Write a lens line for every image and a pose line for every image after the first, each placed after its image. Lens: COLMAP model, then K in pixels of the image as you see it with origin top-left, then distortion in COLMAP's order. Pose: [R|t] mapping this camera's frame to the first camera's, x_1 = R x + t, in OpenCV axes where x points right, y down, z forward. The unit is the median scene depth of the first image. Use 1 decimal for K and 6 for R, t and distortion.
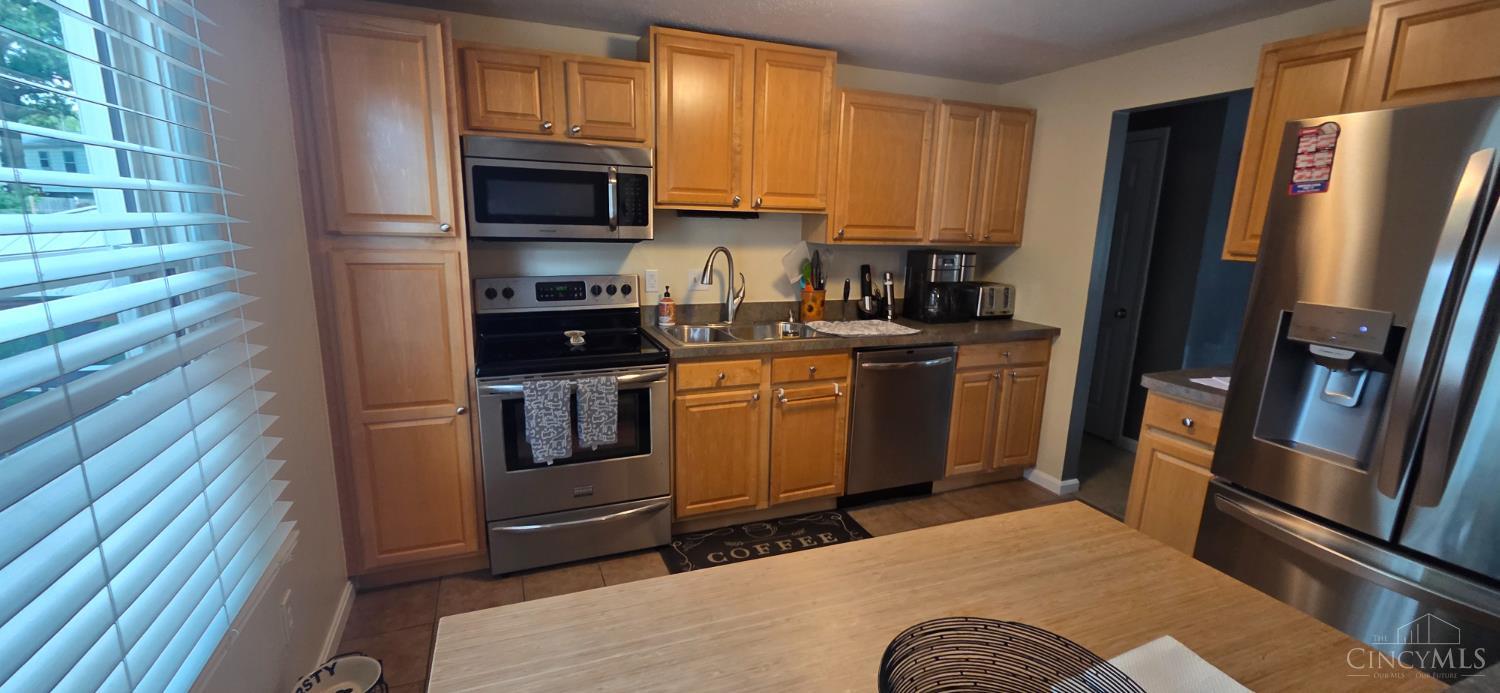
lens RADIAL K [[616.5, 0, 751.2], [0, 616.5, 352.5], [0, 0, 1]] dist [0.001368, 0.000219]
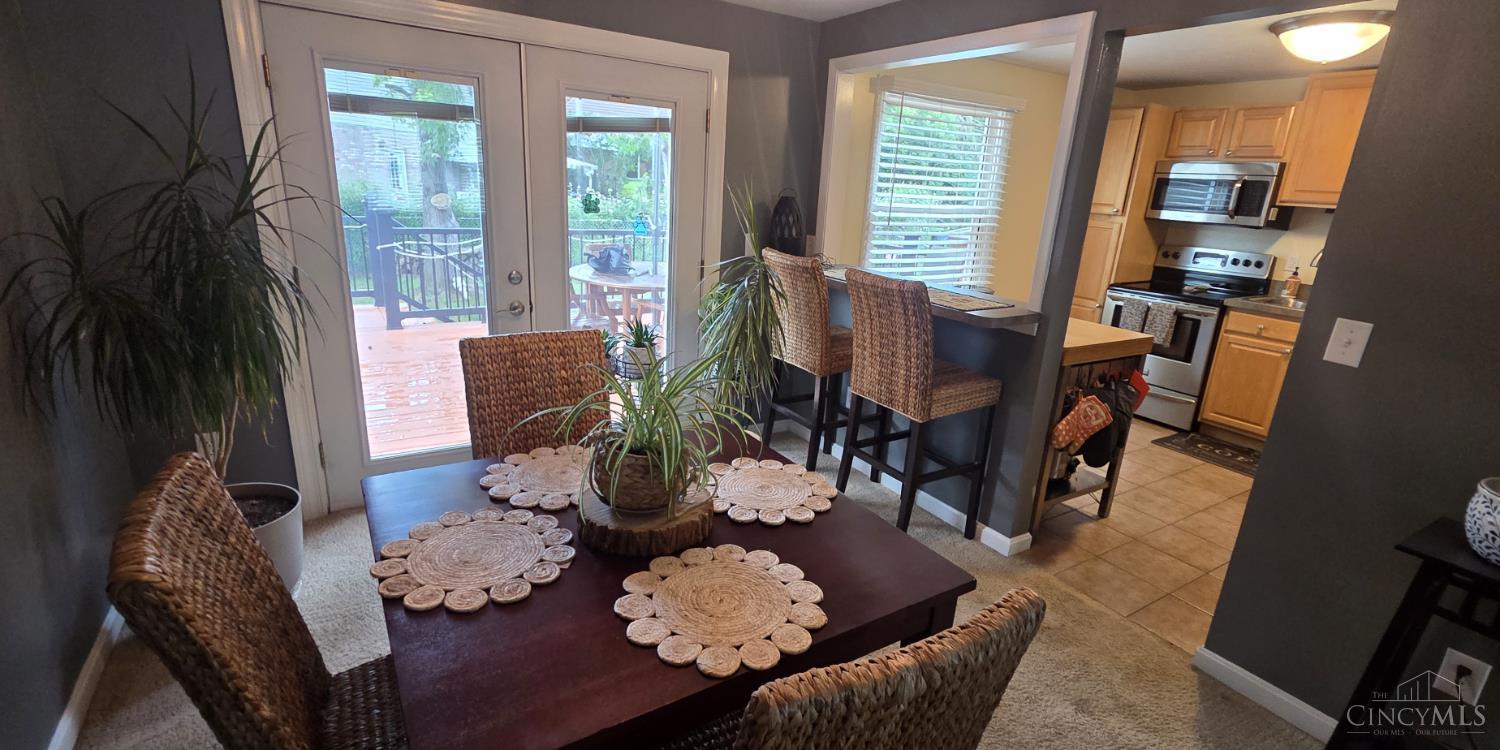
lens RADIAL K [[650.5, 0, 750.0], [0, 650.5, 375.0], [0, 0, 1]] dist [0.003467, 0.000355]
pose [[0.163593, 0.271024, -0.948569, 1.197384], [-0.257163, 0.939995, 0.224223, 0.107540], [0.952420, 0.207256, 0.223474, -0.398680]]
